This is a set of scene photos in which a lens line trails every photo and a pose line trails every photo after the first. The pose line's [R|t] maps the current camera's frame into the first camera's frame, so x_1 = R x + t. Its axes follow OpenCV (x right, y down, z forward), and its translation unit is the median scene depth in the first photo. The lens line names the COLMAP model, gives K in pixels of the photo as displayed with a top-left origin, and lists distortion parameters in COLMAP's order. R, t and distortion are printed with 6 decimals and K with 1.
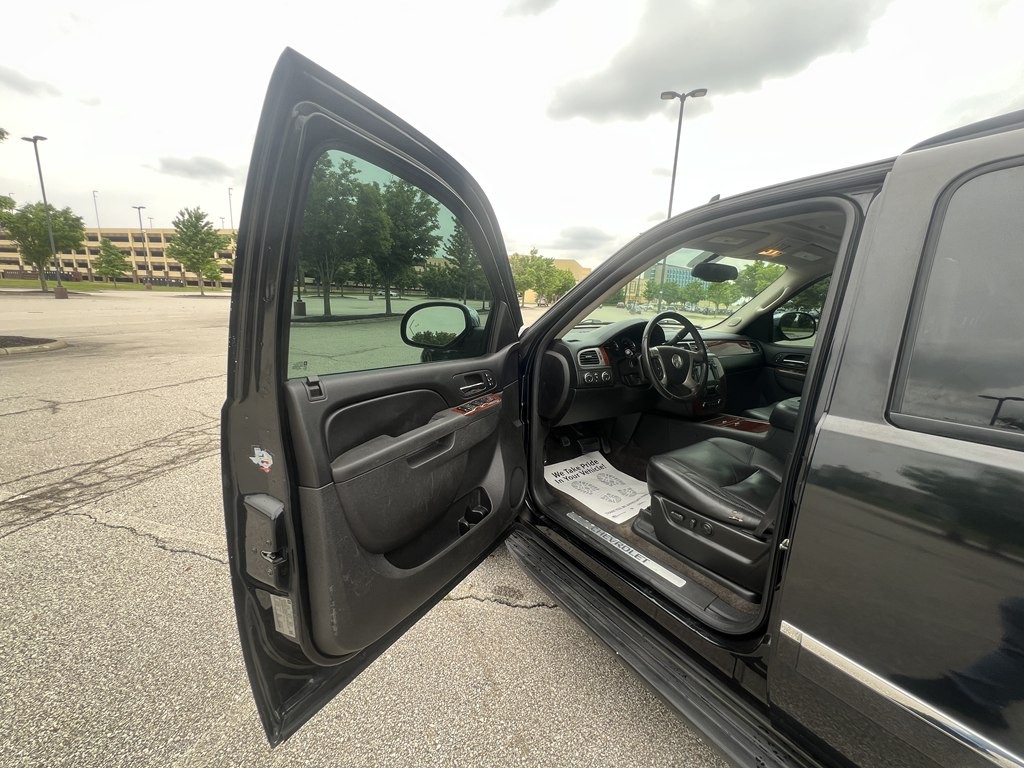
lens RADIAL K [[416.8, 0, 509.6], [0, 416.8, 385.3], [0, 0, 1]] dist [-0.001965, -0.000595]
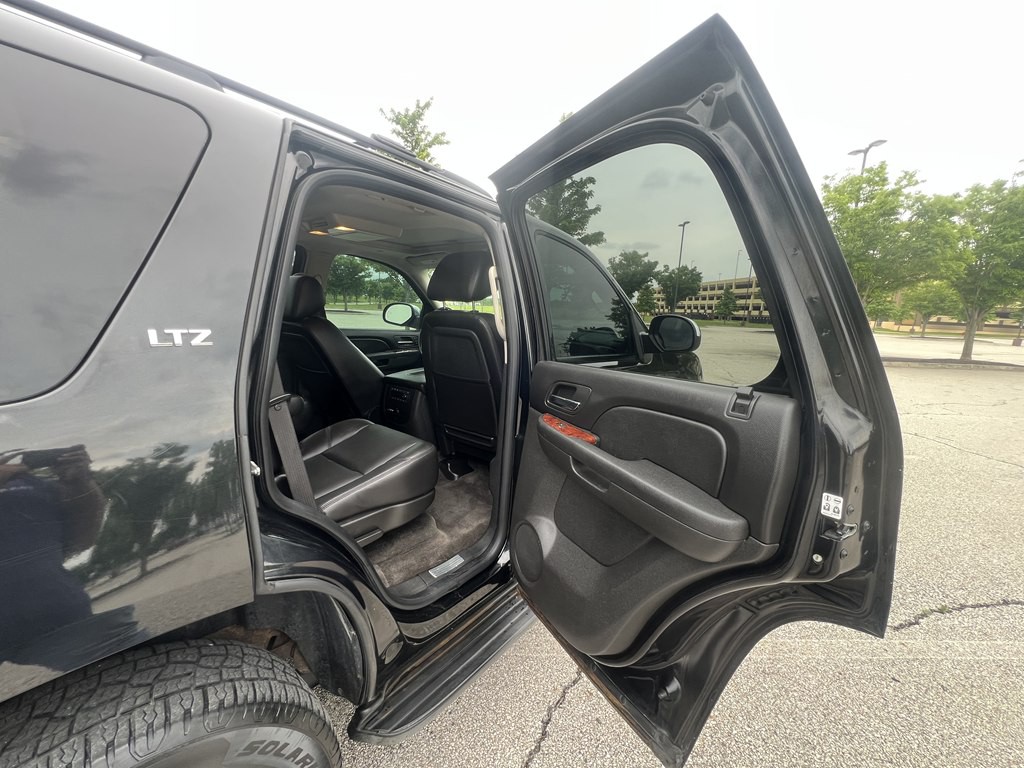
lens RADIAL K [[416.8, 0, 509.6], [0, 416.8, 385.3], [0, 0, 1]] dist [-0.001965, -0.000595]
pose [[0.298267, 0.143343, -0.943658, 0.127150], [-0.229110, 0.970507, 0.075005, -0.003475], [0.926577, 0.193830, 0.322311, 0.046807]]
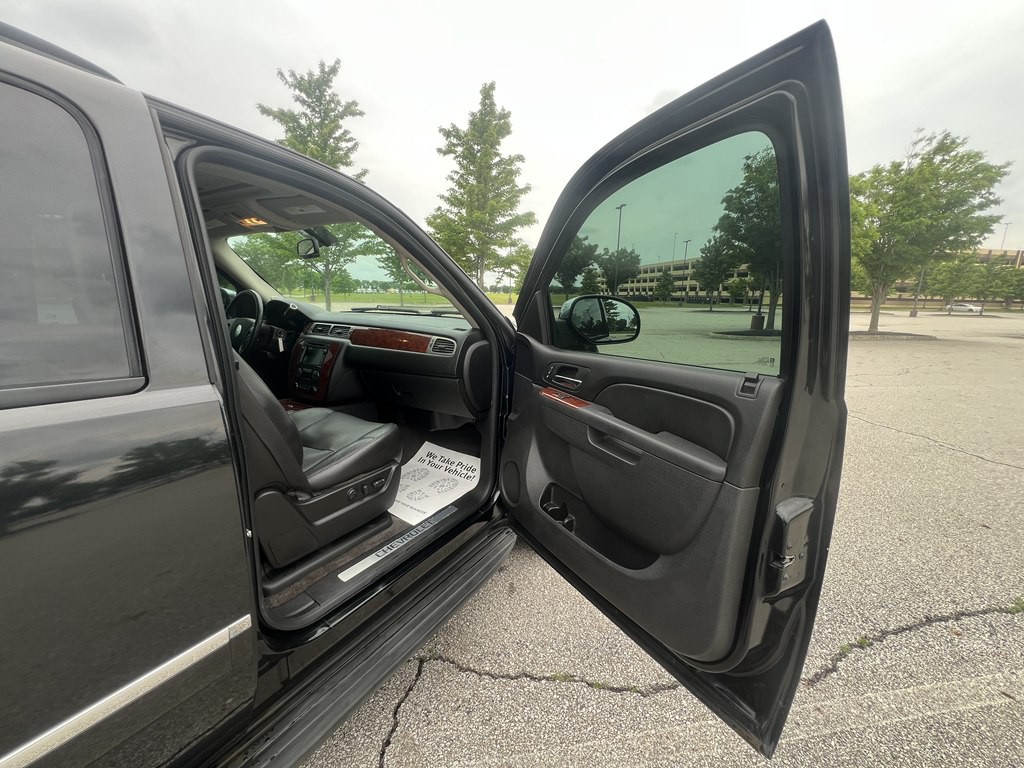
lens RADIAL K [[419.0, 0, 514.7], [0, 419.0, 384.0], [0, 0, 1]] dist [-0.001253, -0.000465]
pose [[0.419495, 0.149184, -0.895415, 0.113628], [-0.187880, 0.979313, 0.075142, -0.009020], [0.888102, 0.136709, 0.438846, 0.073122]]
